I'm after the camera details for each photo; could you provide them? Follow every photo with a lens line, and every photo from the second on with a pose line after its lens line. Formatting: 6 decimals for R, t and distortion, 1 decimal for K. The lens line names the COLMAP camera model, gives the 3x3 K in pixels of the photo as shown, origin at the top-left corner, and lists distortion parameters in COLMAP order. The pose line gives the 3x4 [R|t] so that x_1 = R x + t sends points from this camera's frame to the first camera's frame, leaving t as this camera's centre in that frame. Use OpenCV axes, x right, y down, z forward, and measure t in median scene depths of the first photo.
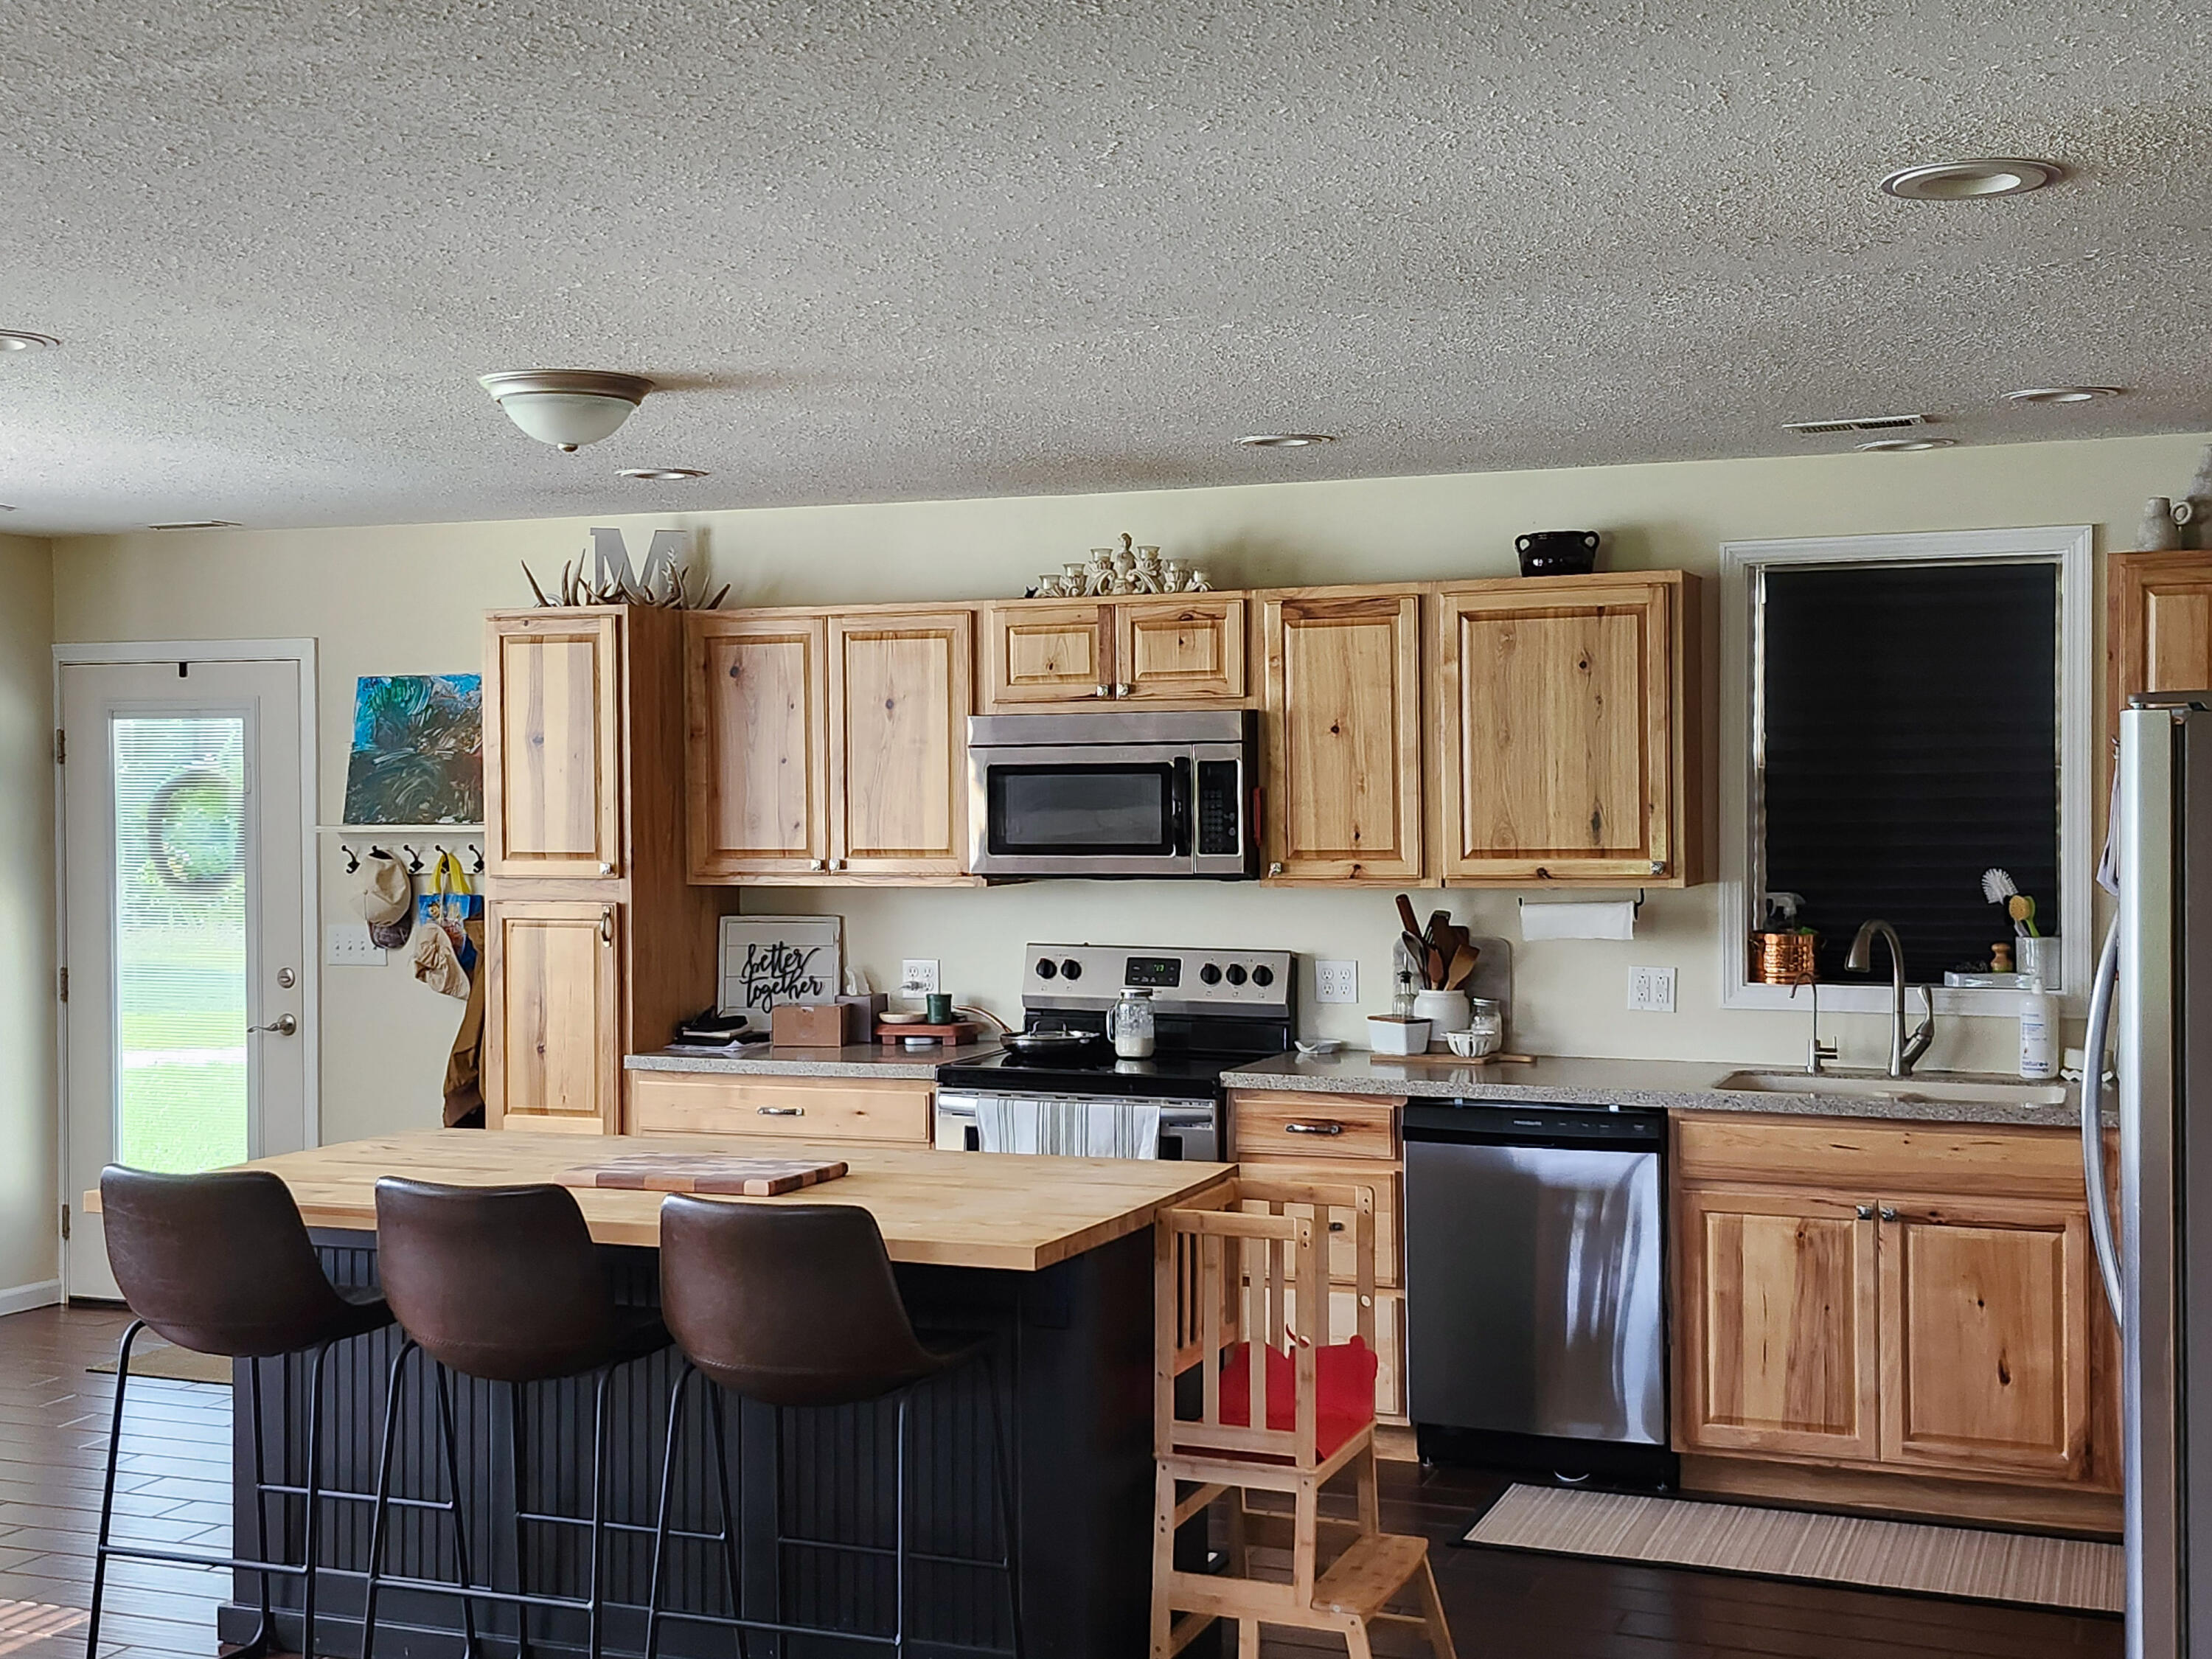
lens RADIAL K [[2596.1, 0, 1068.2], [0, 2596.1, 825.3], [0, 0, 1]] dist [0.111657, 0.000000]
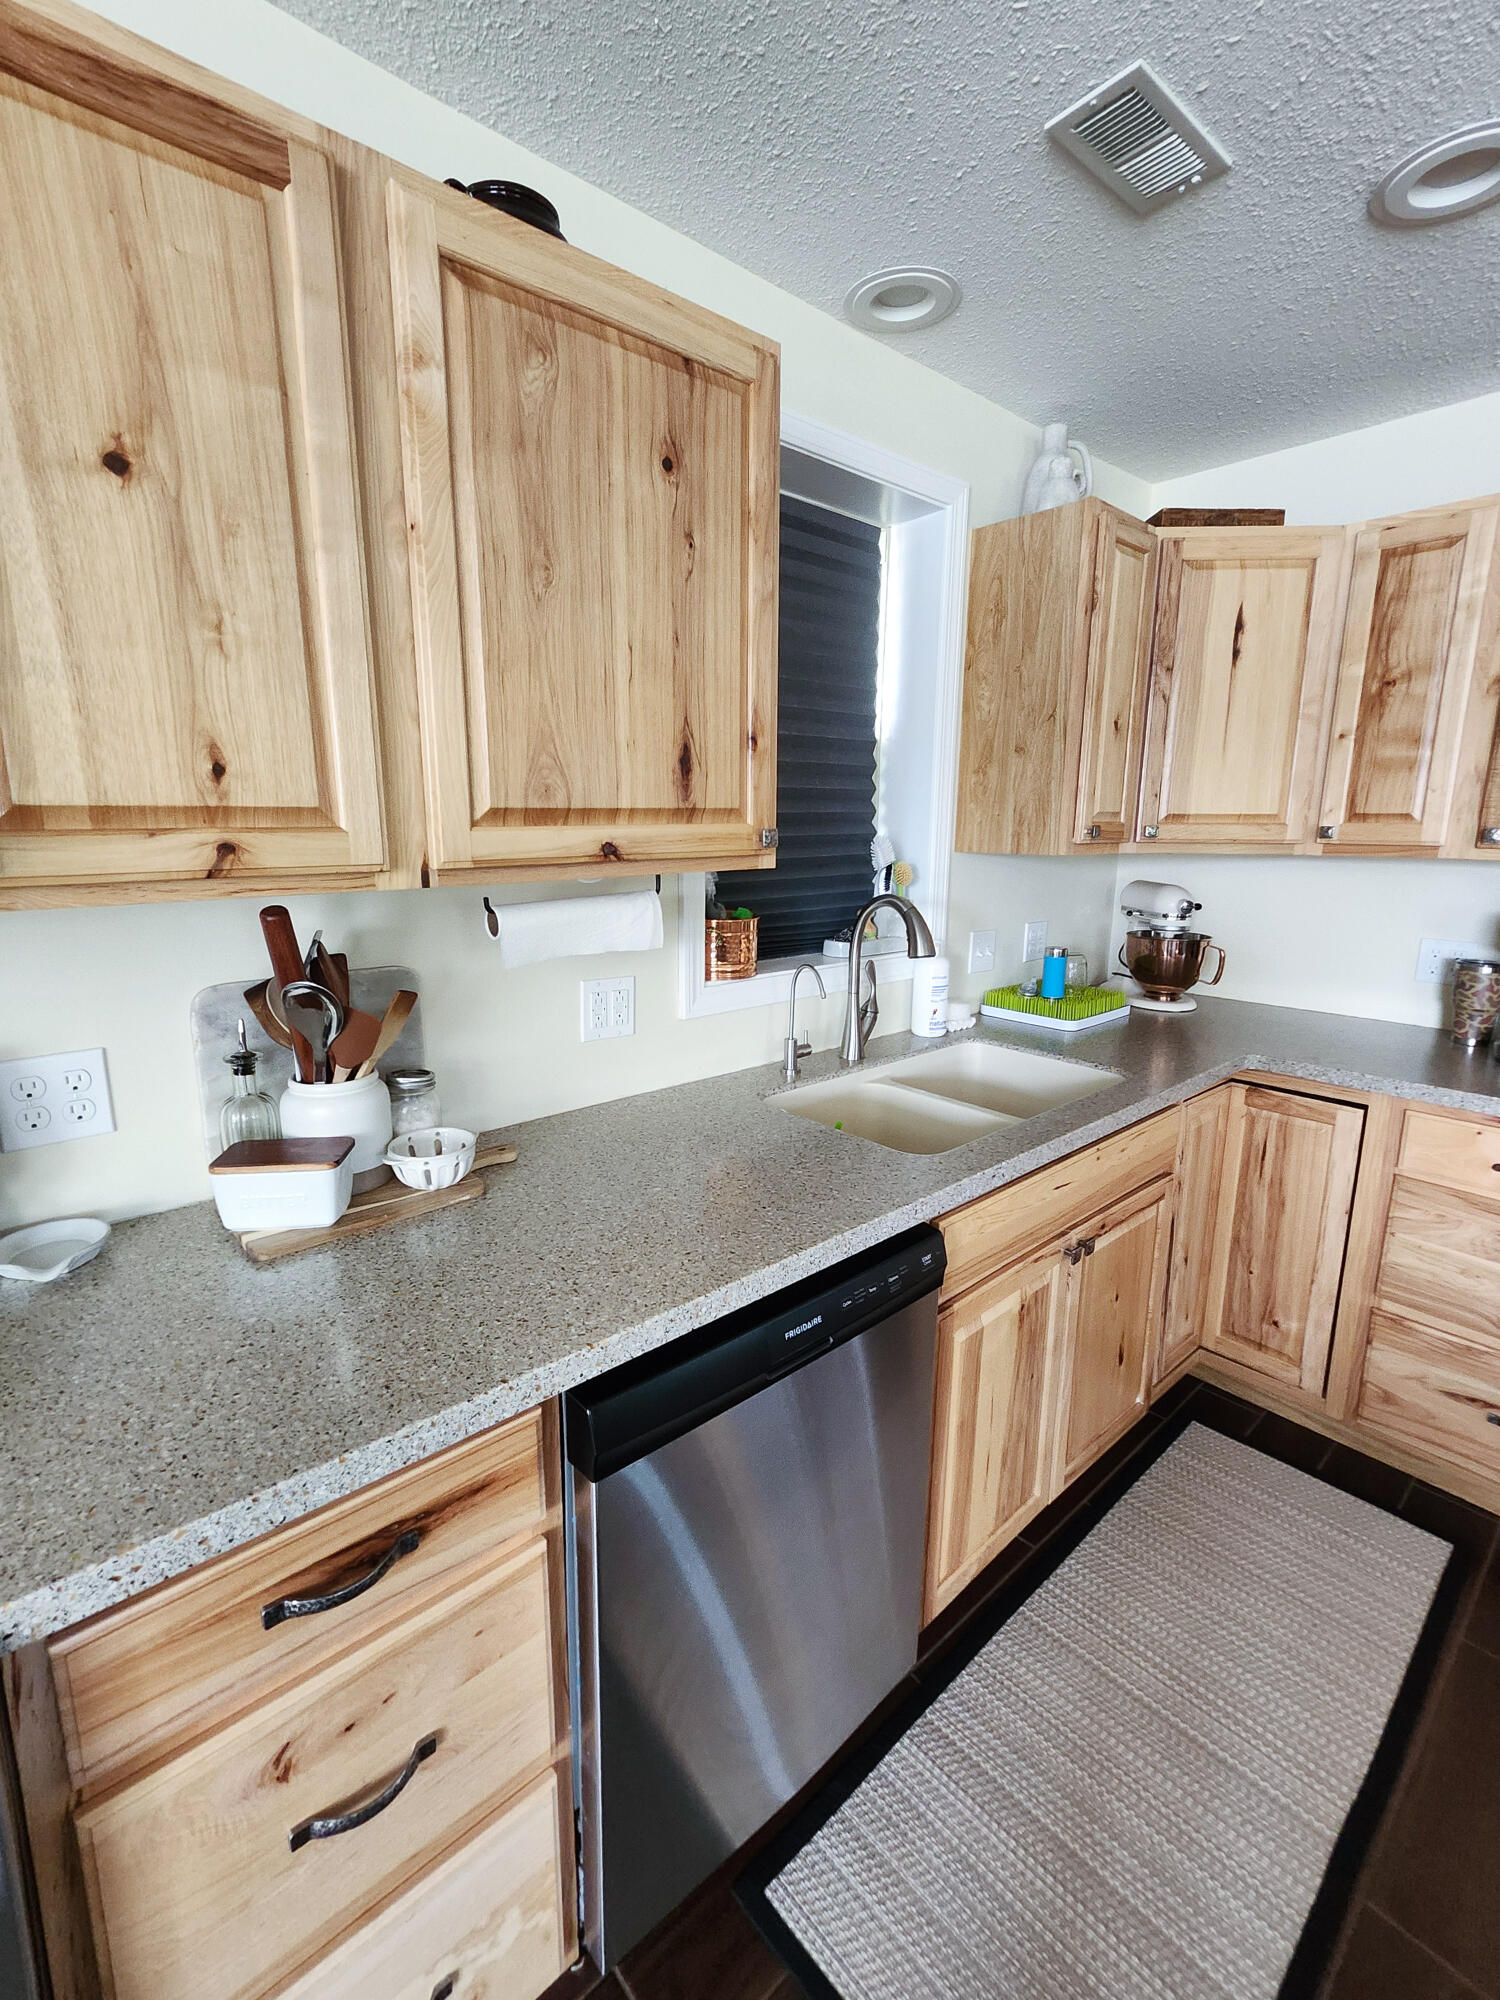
lens RADIAL K [[881.6, 0, 730.0], [0, 881.6, 988.5], [0, 0, 1]] dist [0.003200, -0.000168]
pose [[0.449998, -0.161128, 0.878373, 0.022130], [0.007728, 0.984254, 0.176592, 0.013893], [-0.892996, -0.072678, 0.444158, 0.873764]]
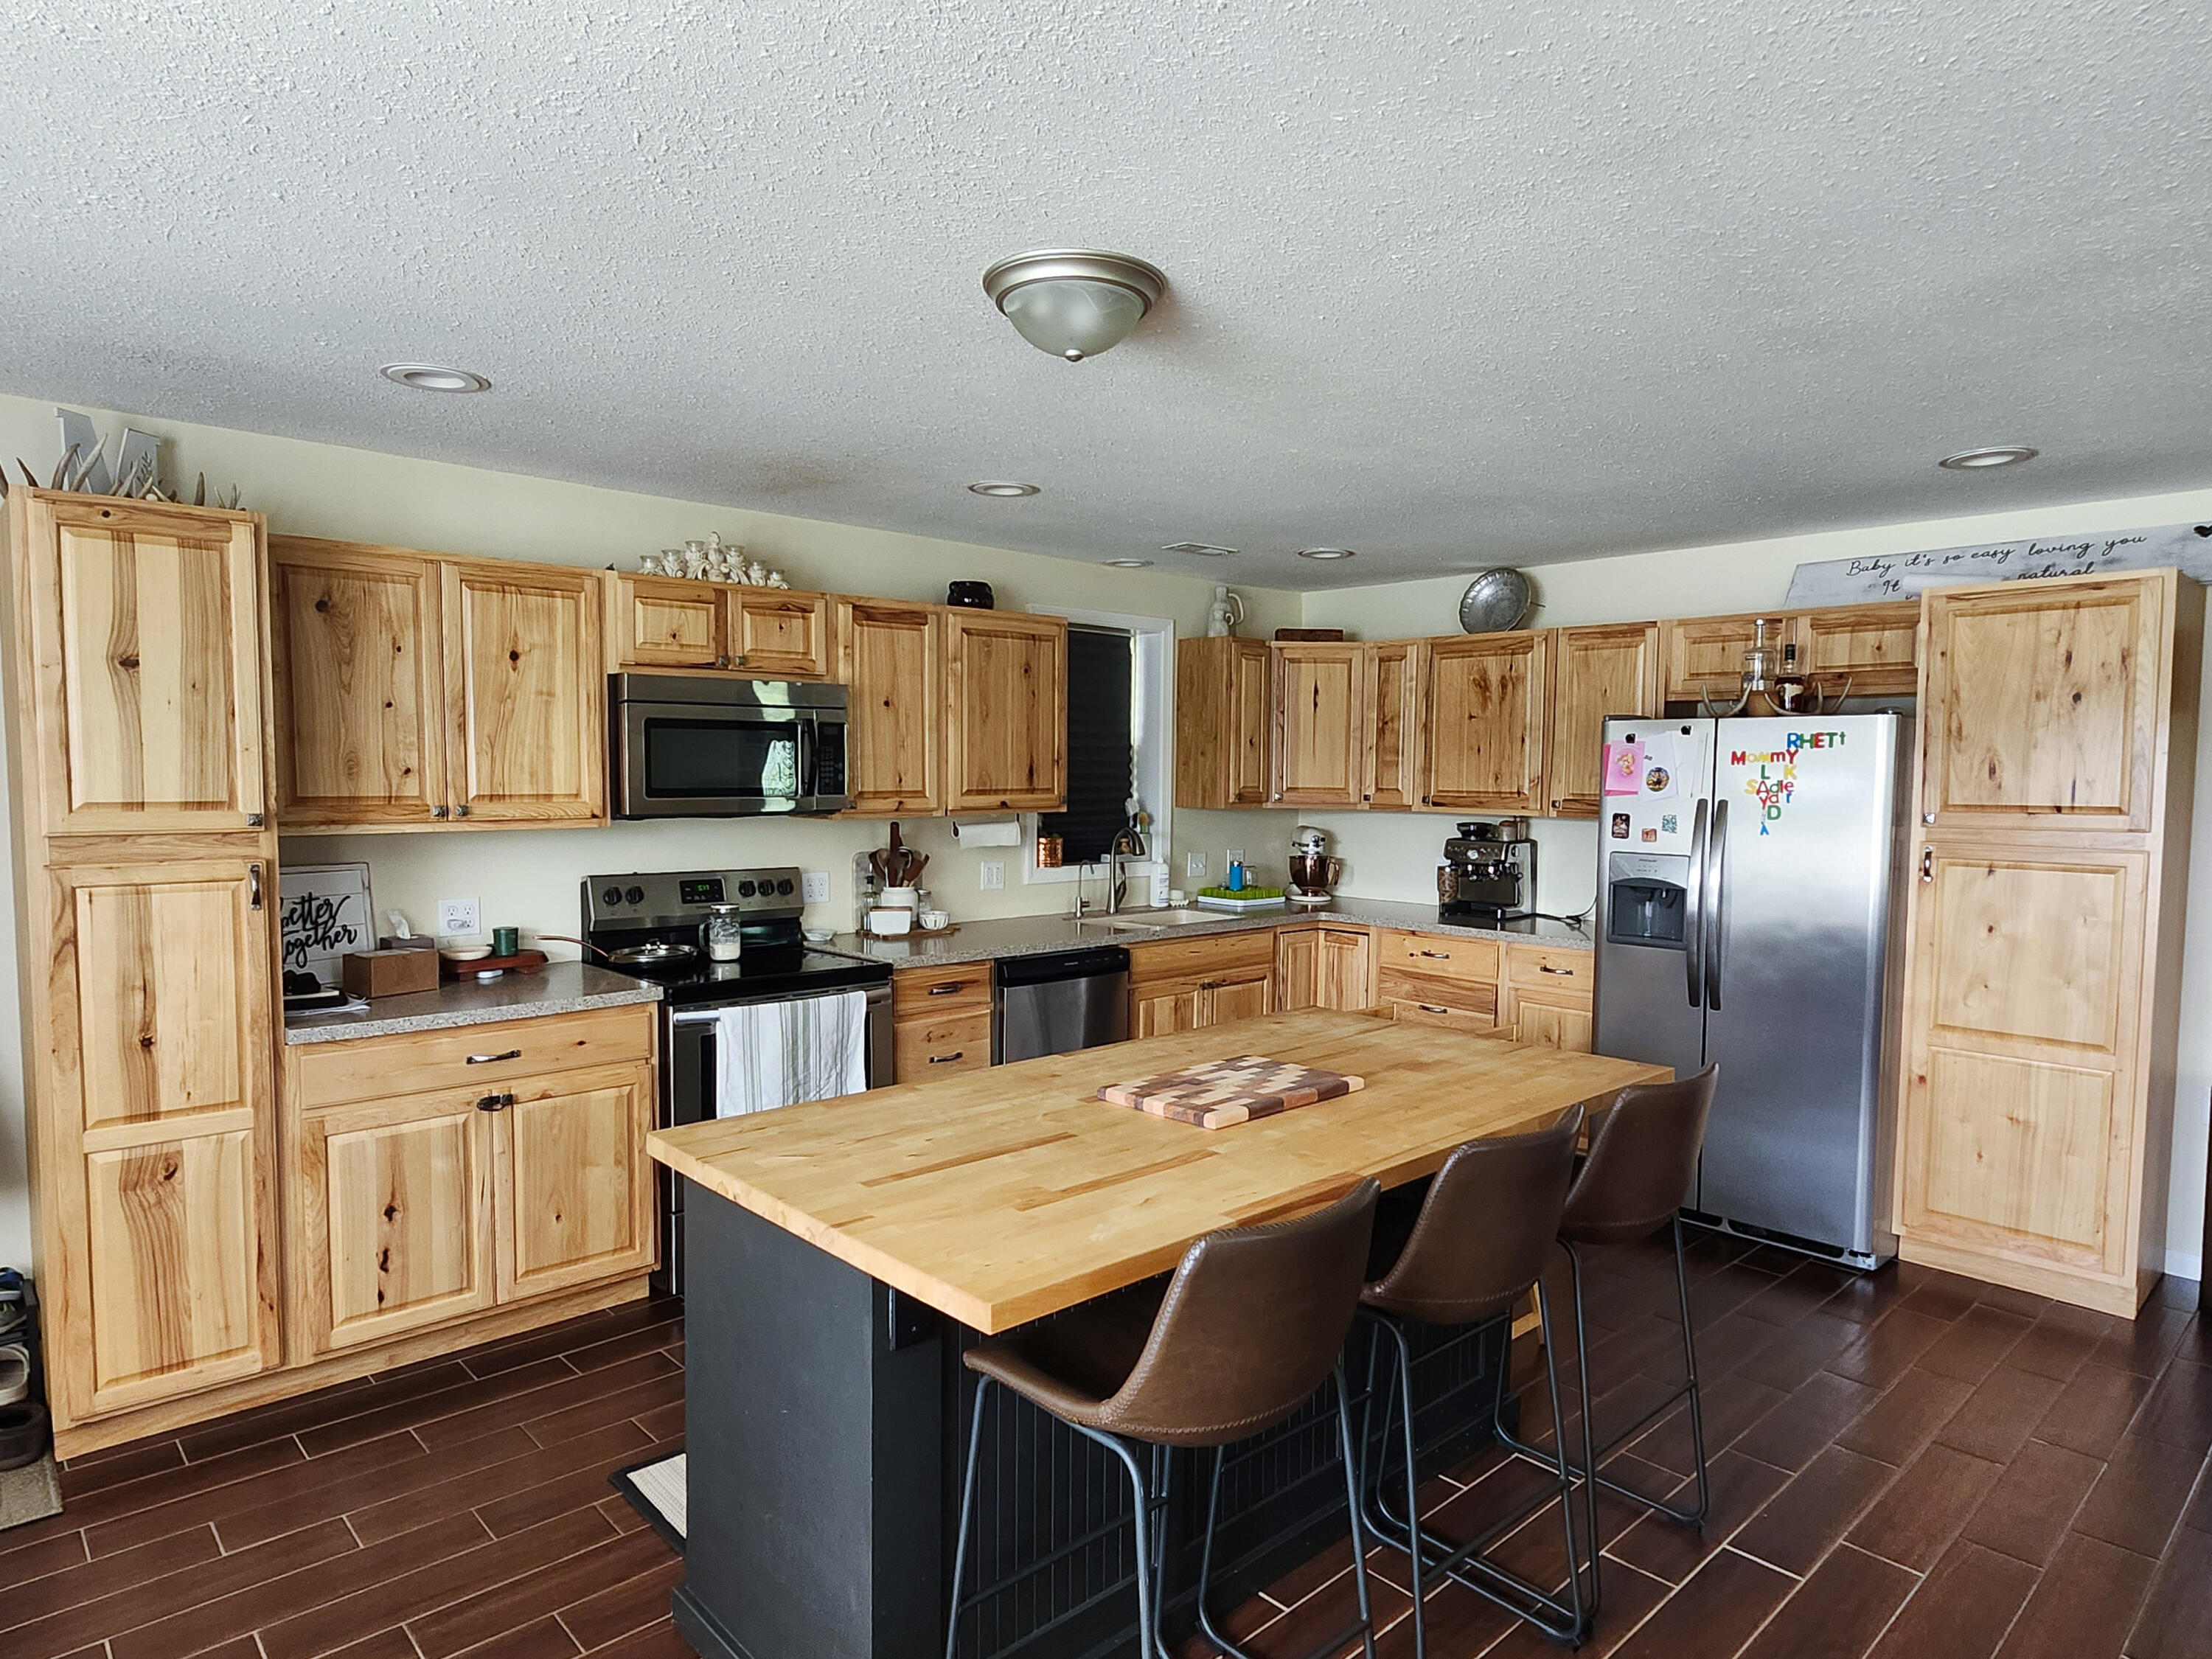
lens RADIAL K [[1294.1, 0, 1076.9], [0, 1294.1, 852.8], [0, 0, 1]] dist [0.007862, -0.004972]
pose [[0.441319, -0.049629, 0.895977, -0.477812], [0.003138, 0.998549, 0.053765, 0.005692], [-0.897345, -0.020916, 0.440834, 0.610801]]
